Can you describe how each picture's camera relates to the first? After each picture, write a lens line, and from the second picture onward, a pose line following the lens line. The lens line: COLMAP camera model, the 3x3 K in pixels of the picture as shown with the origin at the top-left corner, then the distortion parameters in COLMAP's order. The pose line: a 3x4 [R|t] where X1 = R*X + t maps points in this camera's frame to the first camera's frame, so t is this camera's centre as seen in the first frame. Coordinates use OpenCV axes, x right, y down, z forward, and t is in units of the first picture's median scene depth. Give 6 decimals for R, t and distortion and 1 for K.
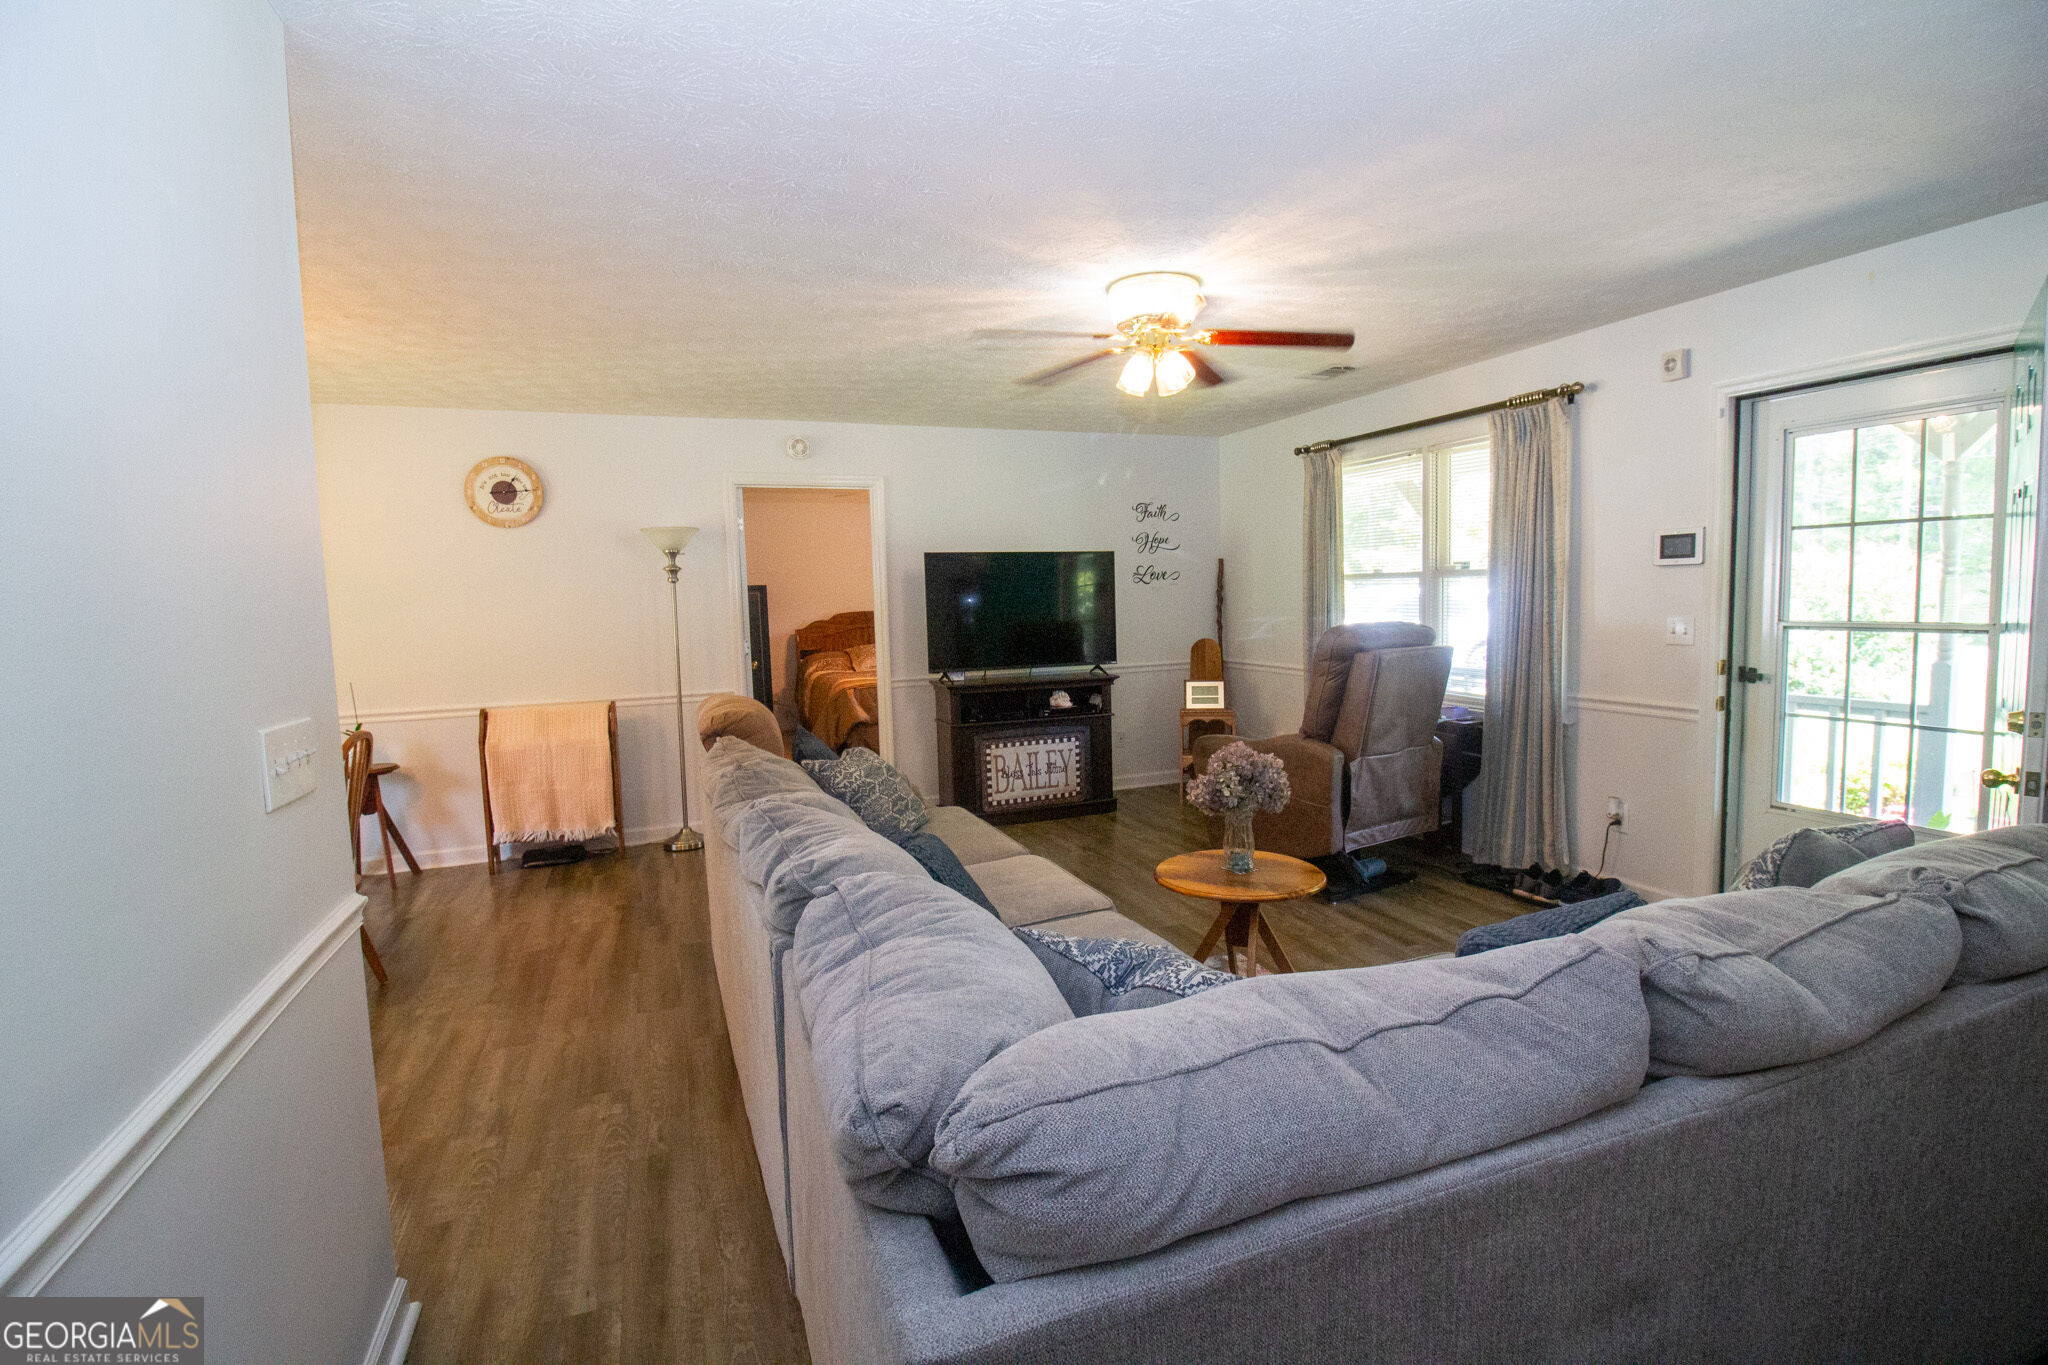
lens RADIAL K [[950.4, 0, 1034.5], [0, 950.4, 673.0], [0, 0, 1]] dist [-0.004756, -0.001116]
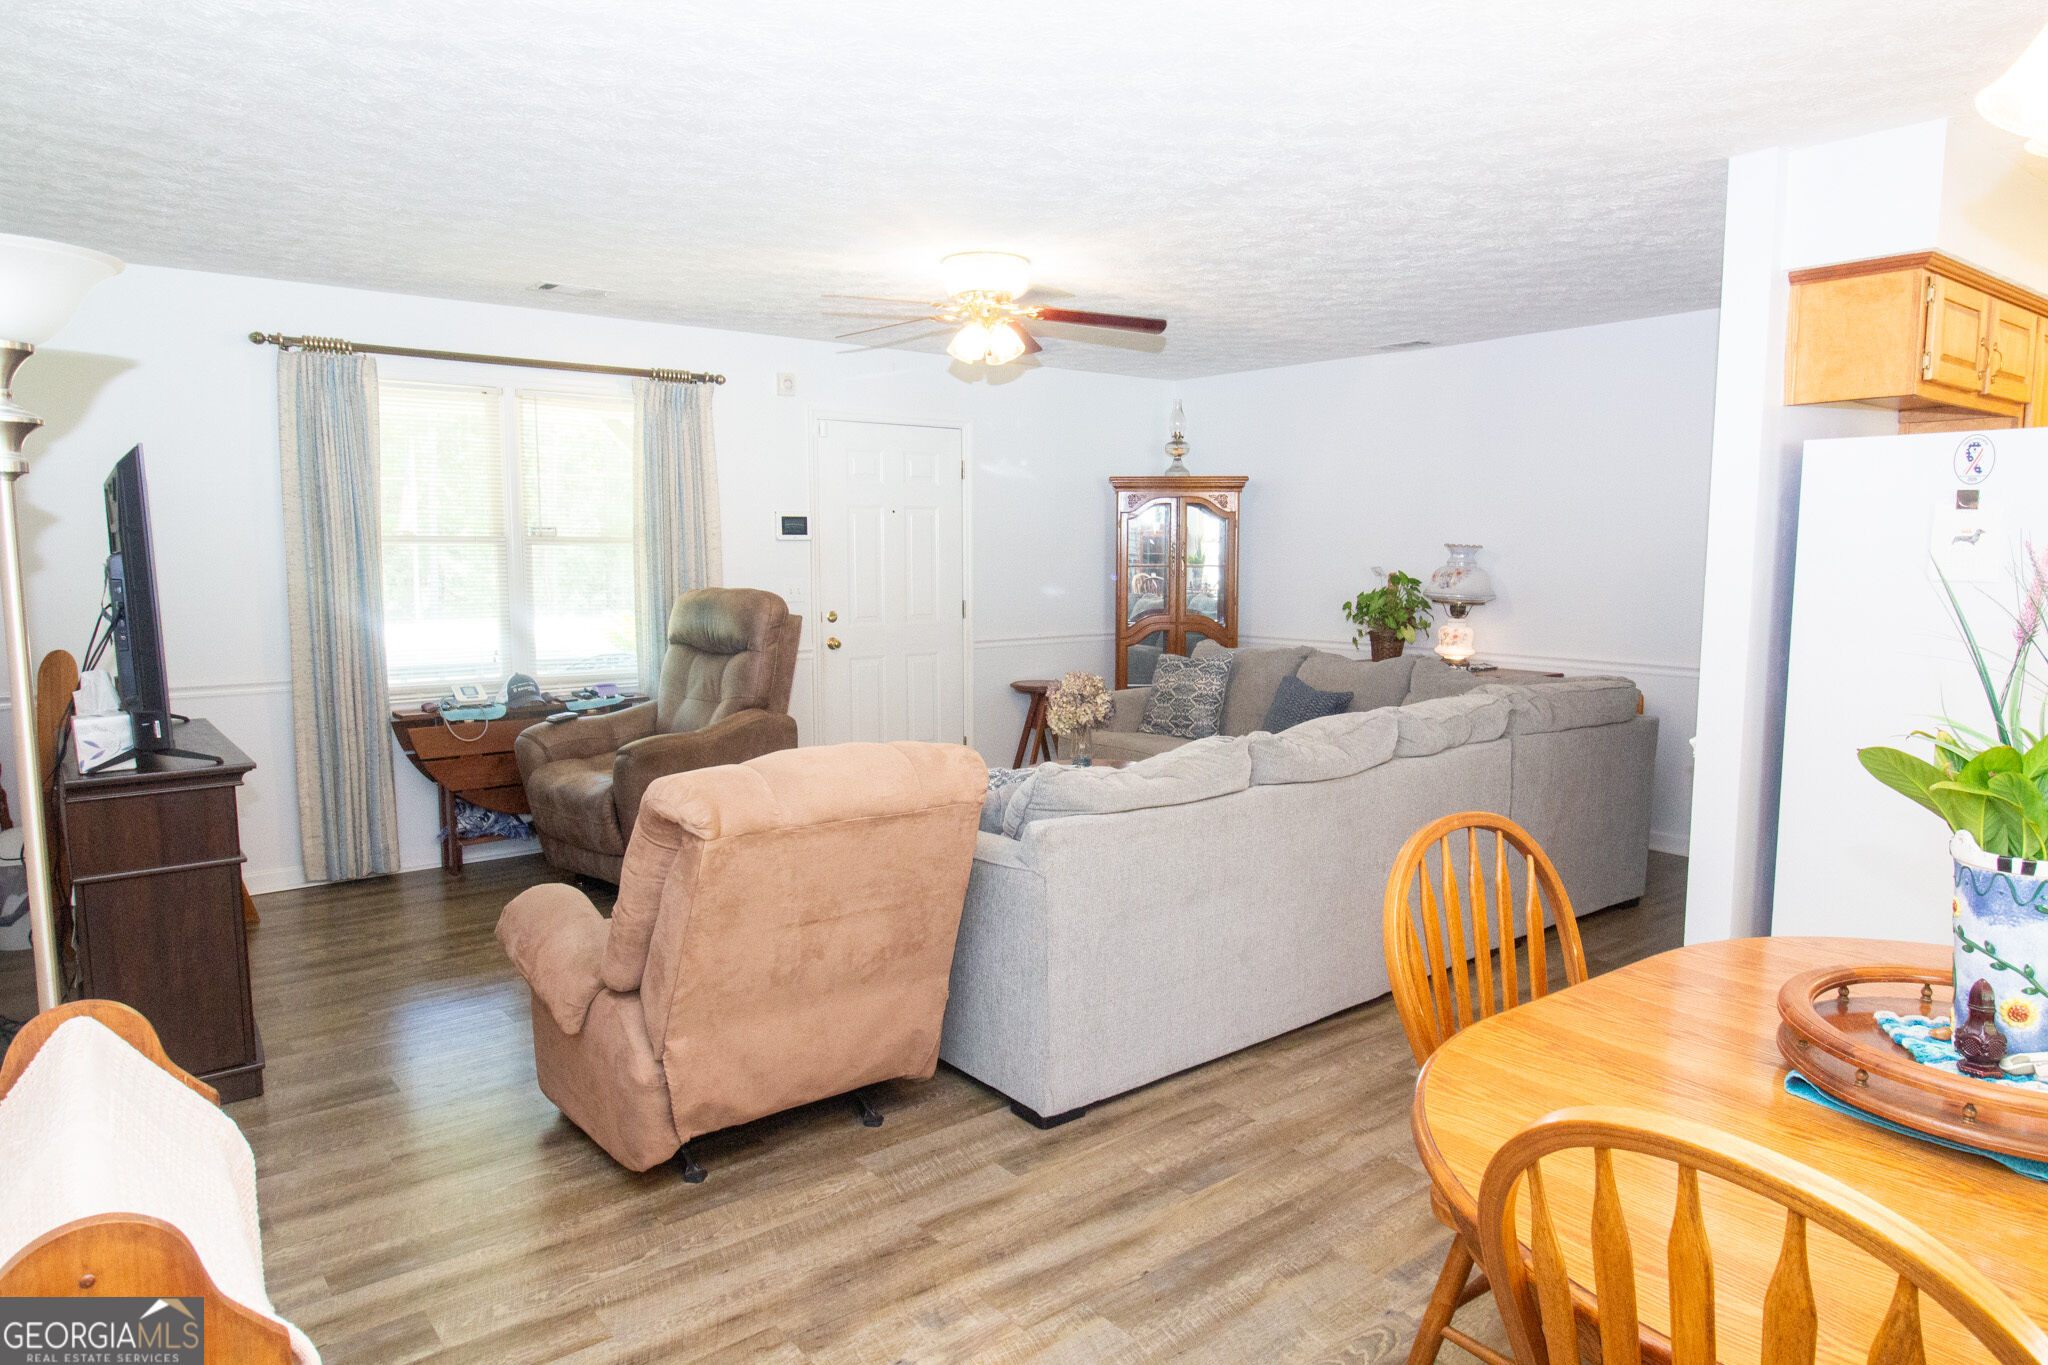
lens RADIAL K [[1289.9, 0, 1031.5], [0, 1289.9, 688.7], [0, 0, 1]] dist [-0.001353, -0.001111]
pose [[-0.287687, -0.085907, 0.953864, -1.038733], [0.086280, 0.989594, 0.115147, -0.082793], [-0.953830, 0.115426, -0.277281, 1.131008]]
